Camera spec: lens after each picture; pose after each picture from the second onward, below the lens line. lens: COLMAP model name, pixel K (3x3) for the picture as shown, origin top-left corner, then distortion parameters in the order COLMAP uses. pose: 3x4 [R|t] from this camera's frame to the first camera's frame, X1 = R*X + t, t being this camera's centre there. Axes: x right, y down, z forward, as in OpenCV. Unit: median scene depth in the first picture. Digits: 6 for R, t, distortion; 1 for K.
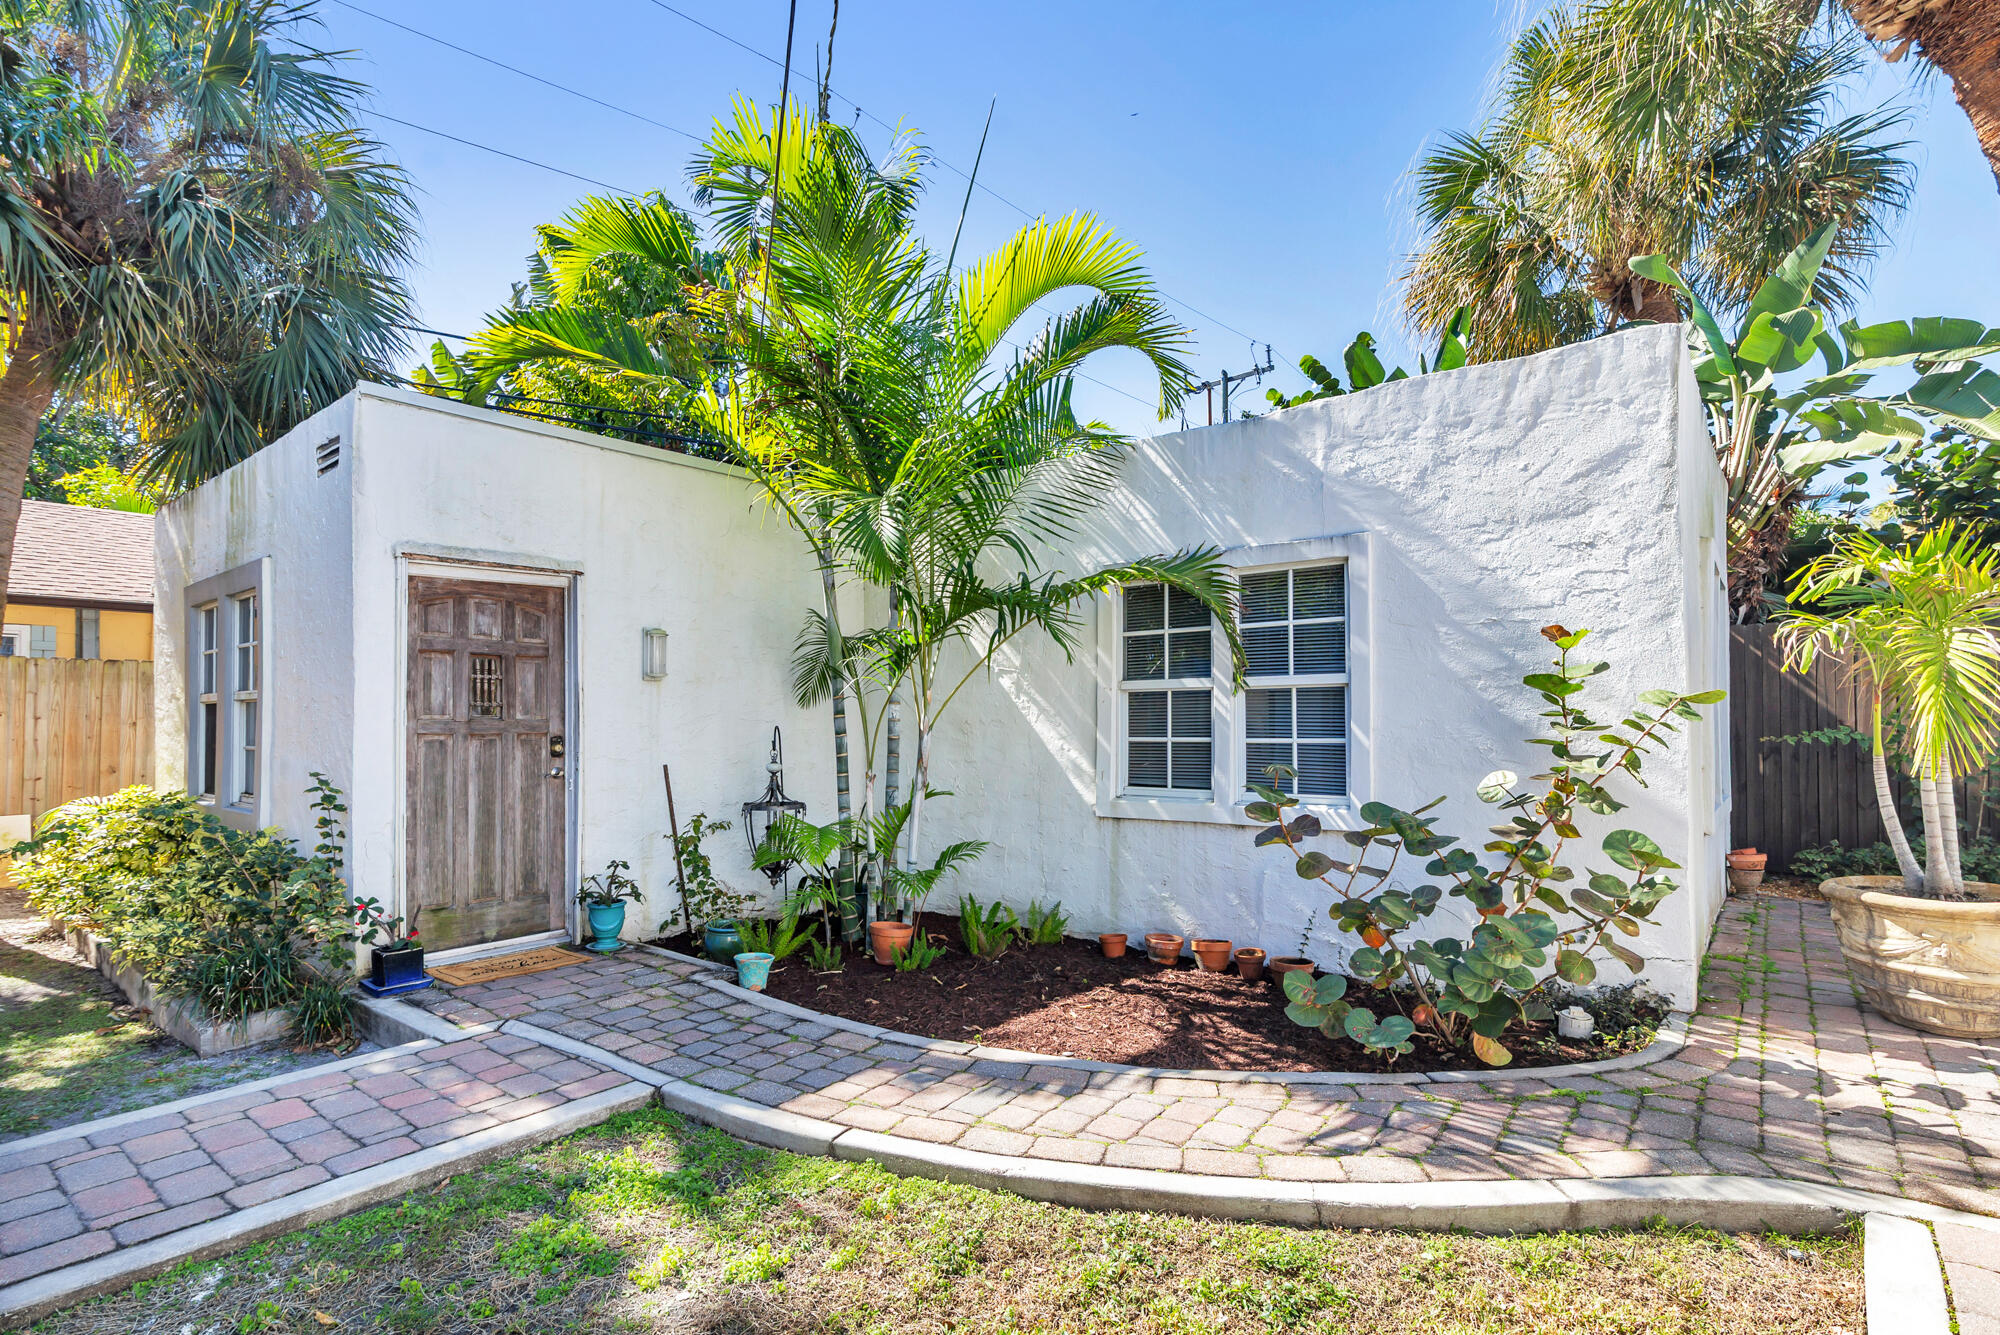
lens RADIAL K [[961.3, 0, 974.4], [0, 961.3, 708.2], [0, 0, 1]] dist [-0.000388, 0.000122]
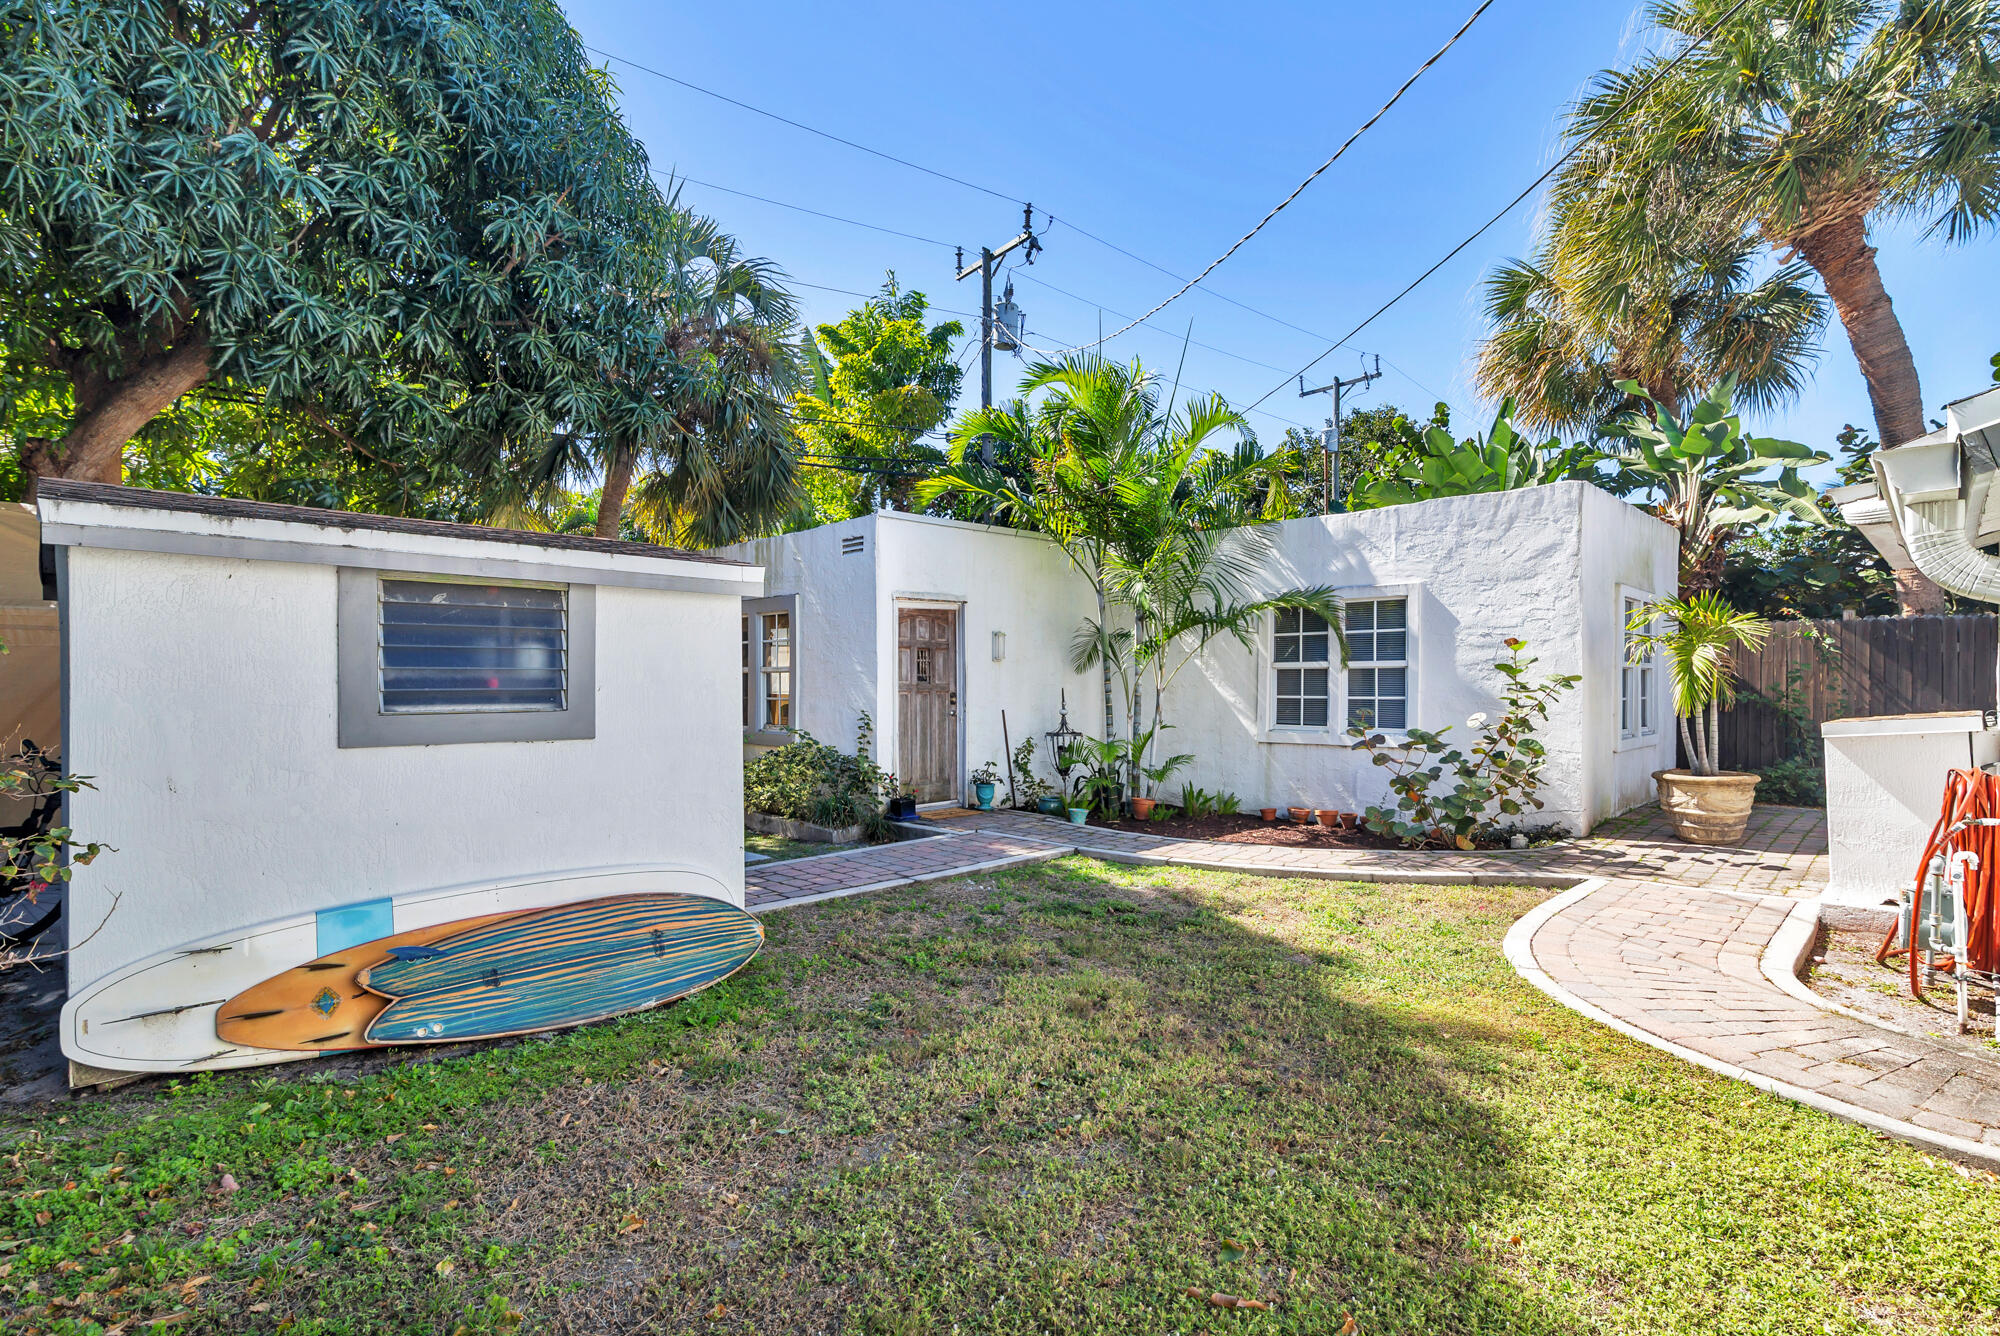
lens RADIAL K [[924.6, 0, 989.5], [0, 924.6, 686.6], [0, 0, 1]] dist [0.001962, -0.000401]
pose [[0.994917, 0.005318, -0.100560, -0.202295], [-0.003422, 0.999813, 0.019019, -0.016679], [0.100642, -0.018578, 0.994749, -0.757435]]
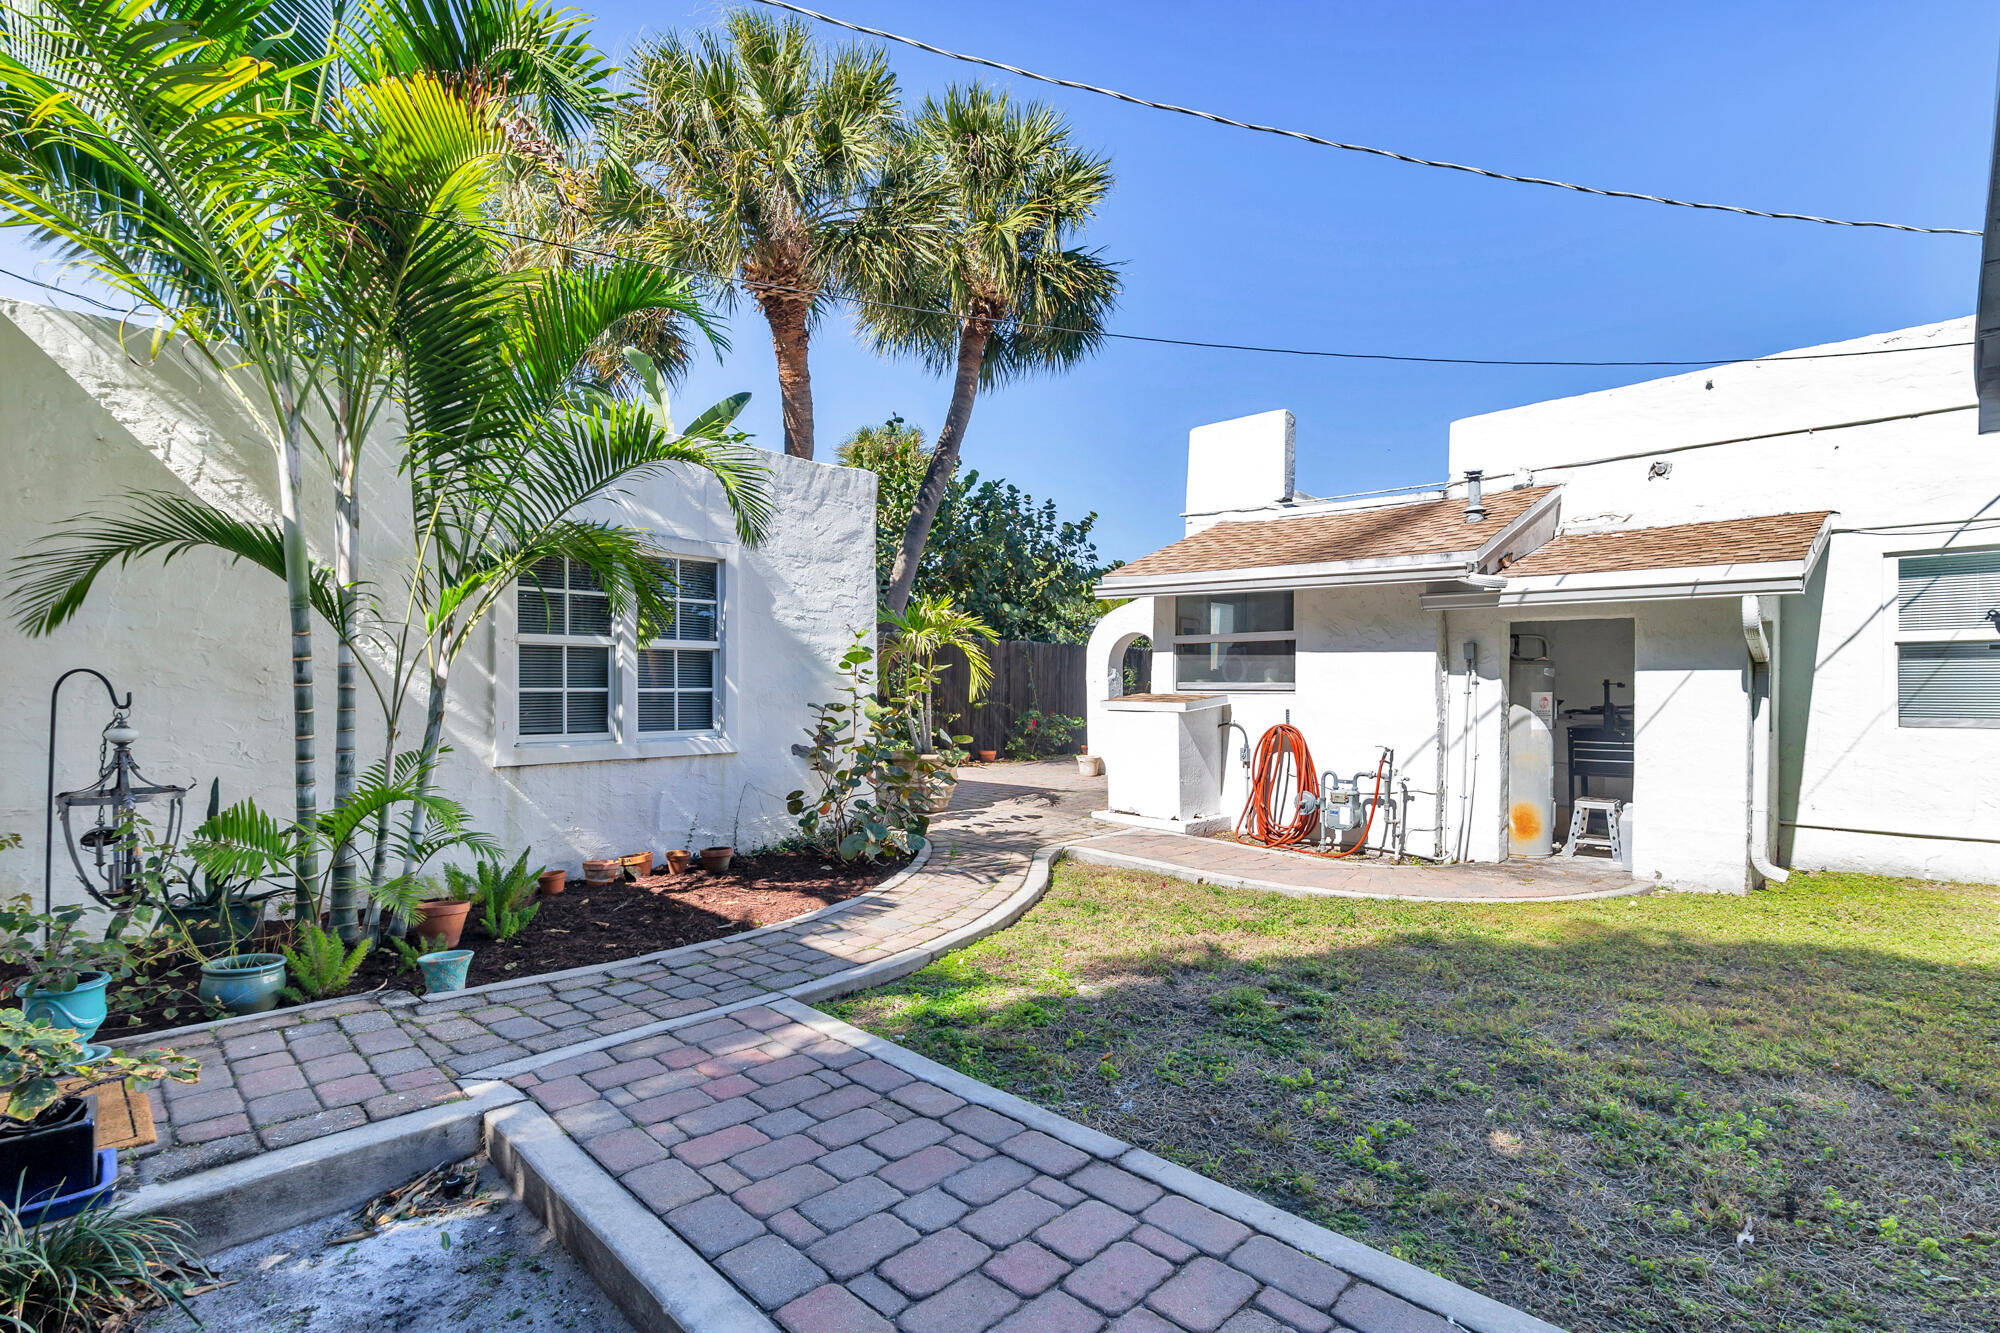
lens RADIAL K [[940.0, 0, 1010.7], [0, 940.0, 691.6], [0, 0, 1]] dist [0.000669, -0.000167]
pose [[0.095867, -0.001857, 0.995392, -0.899124], [-0.021846, 0.999753, 0.003969, 0.021324], [-0.995154, -0.022126, 0.095803, 0.421893]]
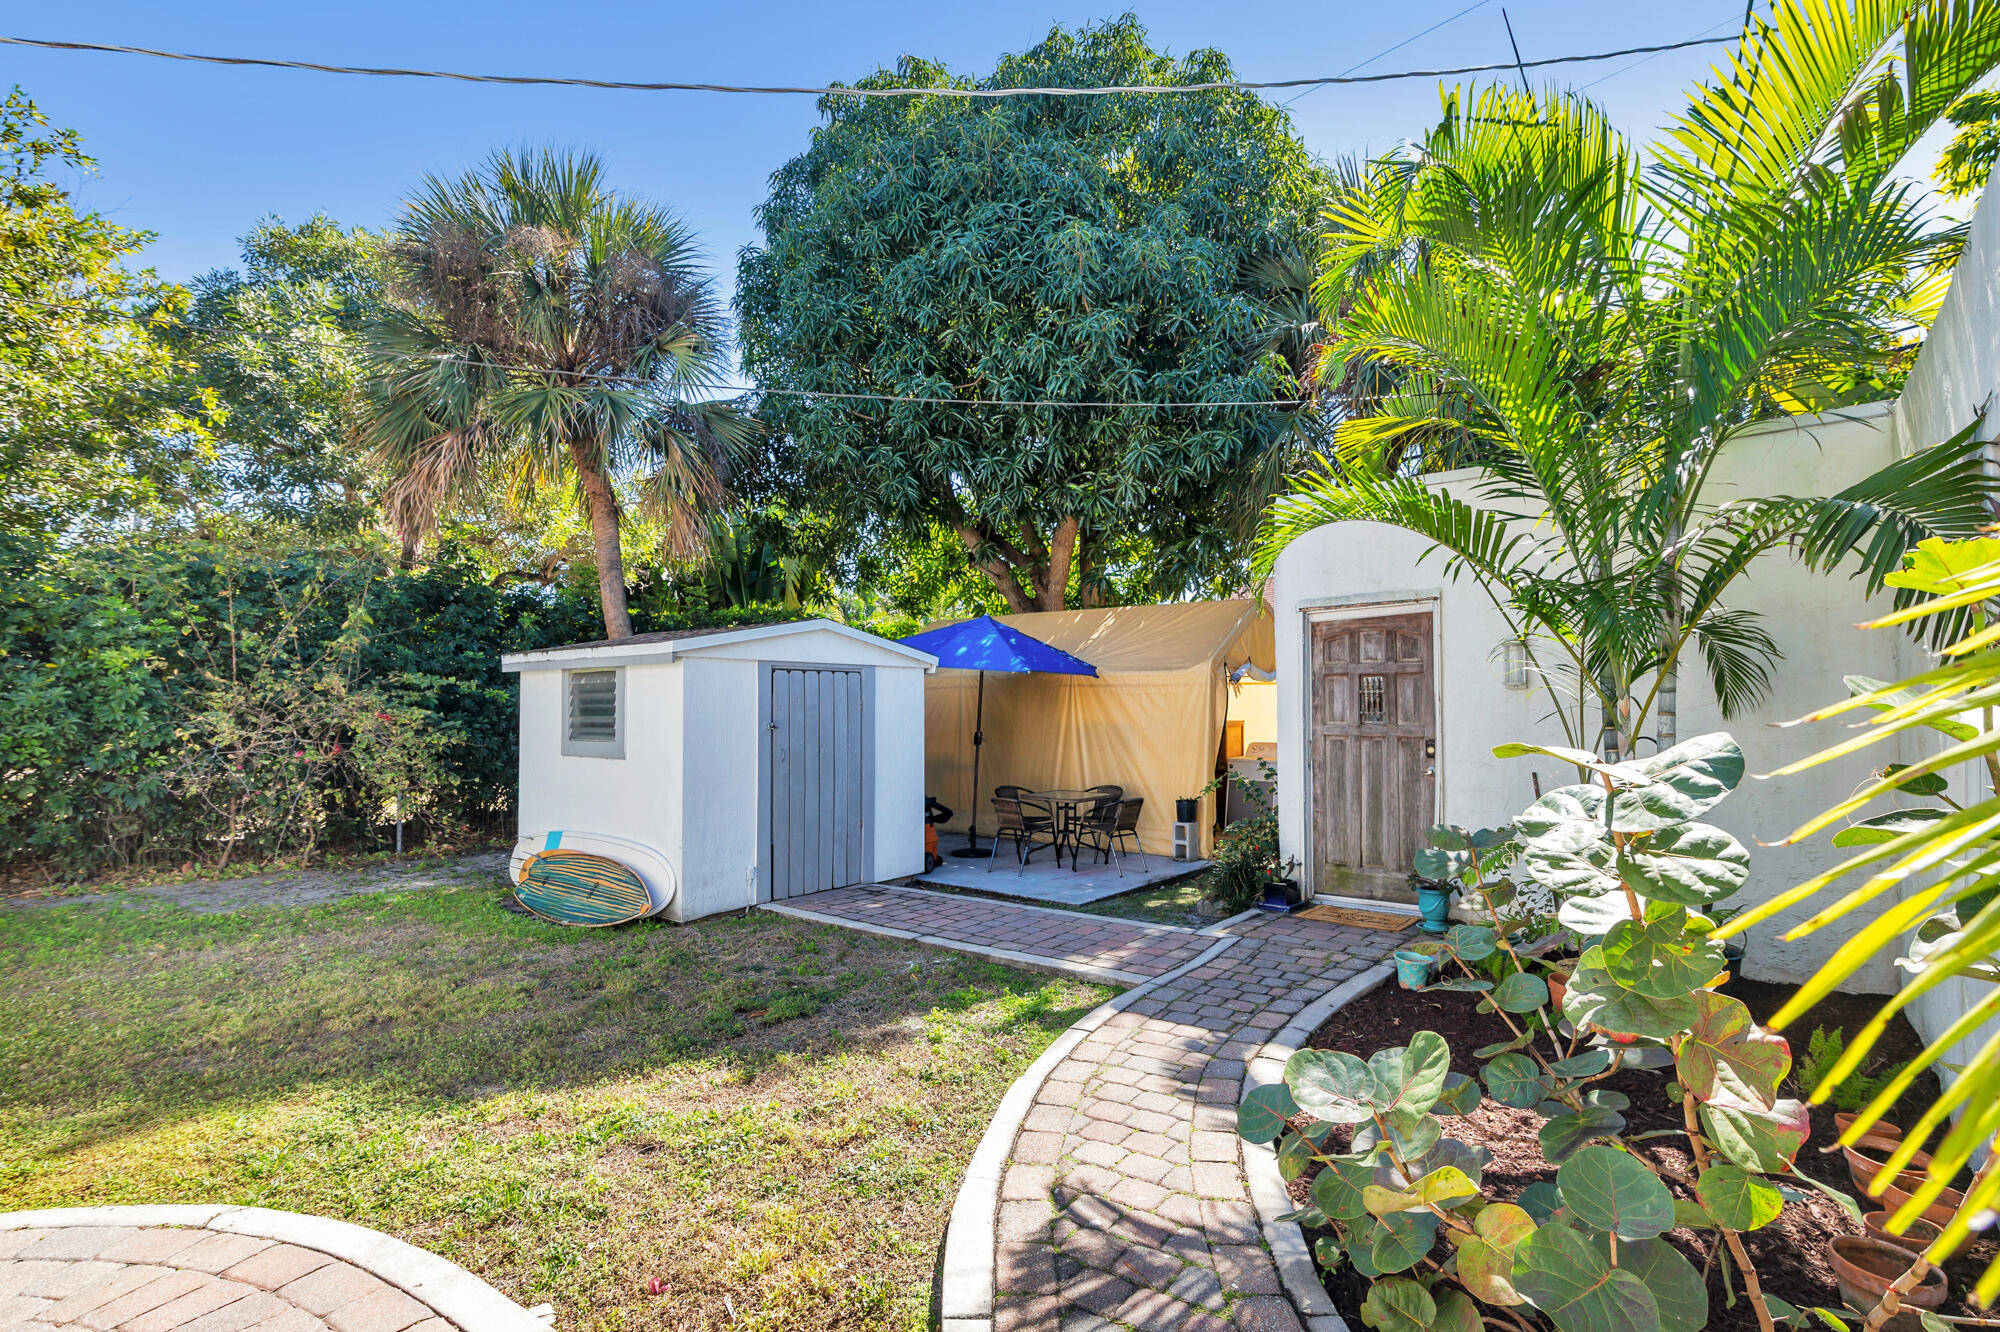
lens RADIAL K [[924.6, 0, 989.5], [0, 924.6, 684.6], [0, 0, 1]] dist [0.001962, -0.000401]
pose [[-0.026515, -0.038862, -0.998893, 0.717184], [0.021133, 0.998999, -0.039427, -0.004793], [0.999425, -0.022155, -0.025668, 0.527985]]
